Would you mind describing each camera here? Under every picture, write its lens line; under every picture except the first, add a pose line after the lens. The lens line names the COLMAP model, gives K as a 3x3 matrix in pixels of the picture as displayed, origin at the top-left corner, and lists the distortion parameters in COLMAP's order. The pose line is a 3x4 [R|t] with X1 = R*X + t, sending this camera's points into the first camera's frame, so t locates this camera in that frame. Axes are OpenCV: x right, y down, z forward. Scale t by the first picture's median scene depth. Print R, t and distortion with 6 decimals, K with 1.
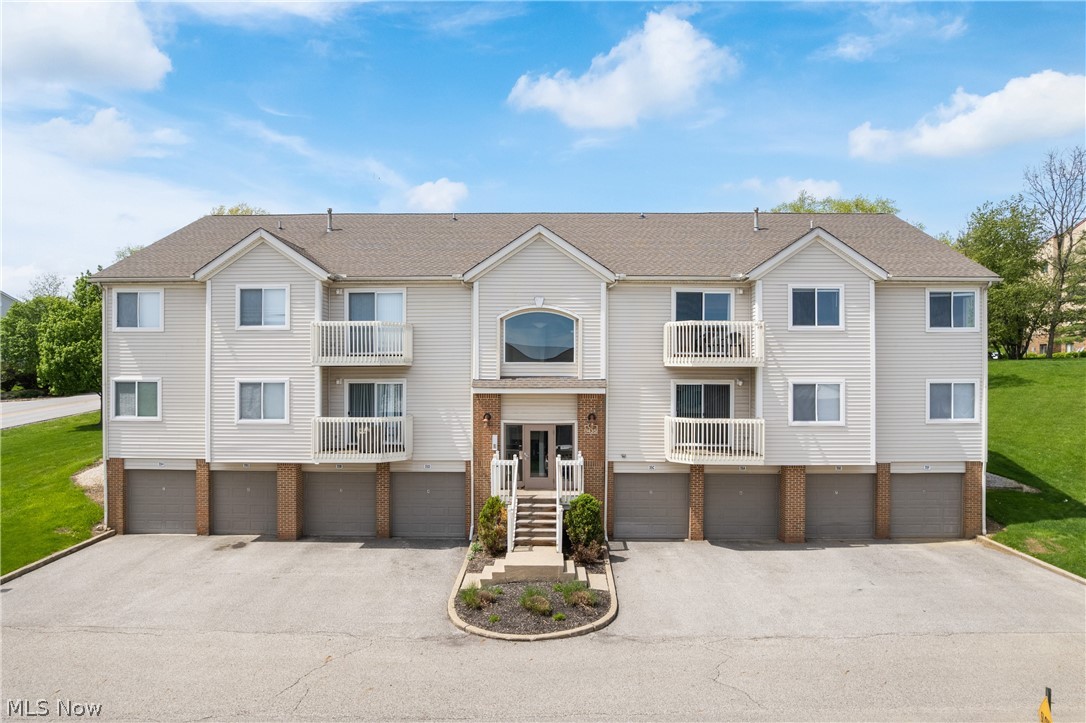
lens RADIAL K [[683.6, 0, 544.1], [0, 683.6, 365.3], [0, 0, 1]] dist [-0.026350, 0.002406]
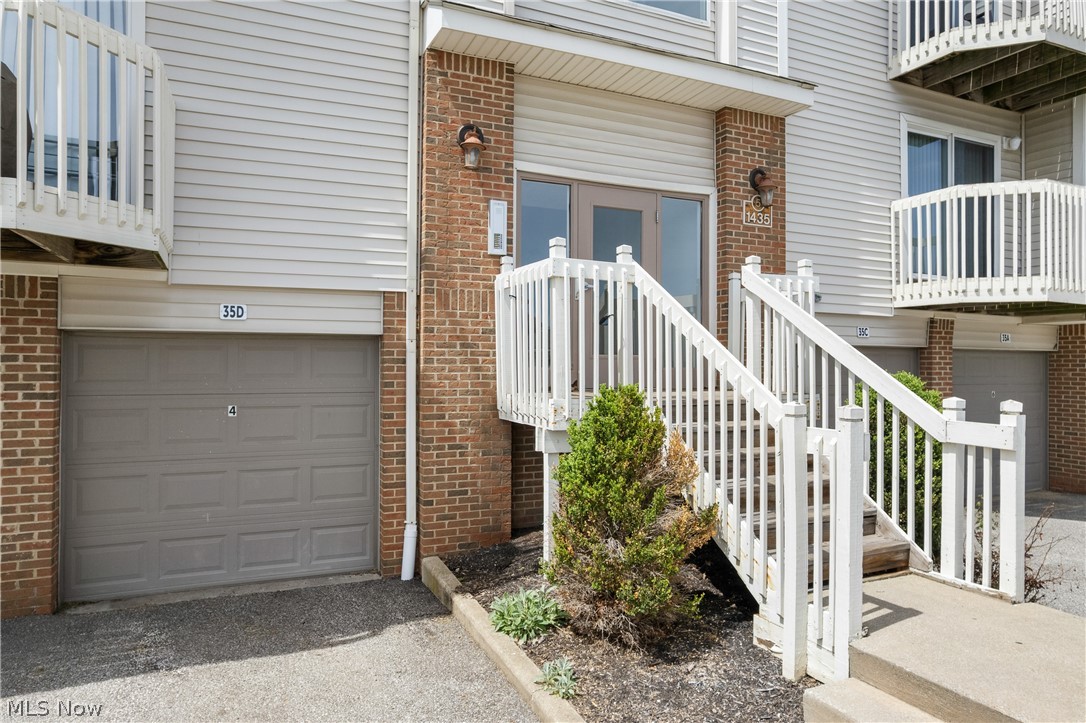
lens RADIAL K [[683.6, 0, 542.9], [0, 683.6, 357.1], [0, 0, 1]] dist [-0.026350, 0.002406]
pose [[0.905697, 0.008647, 0.423838, -0.174637], [-0.004407, 0.999930, -0.010983, 0.169380], [-0.423903, 0.008079, 0.905671, 0.727146]]
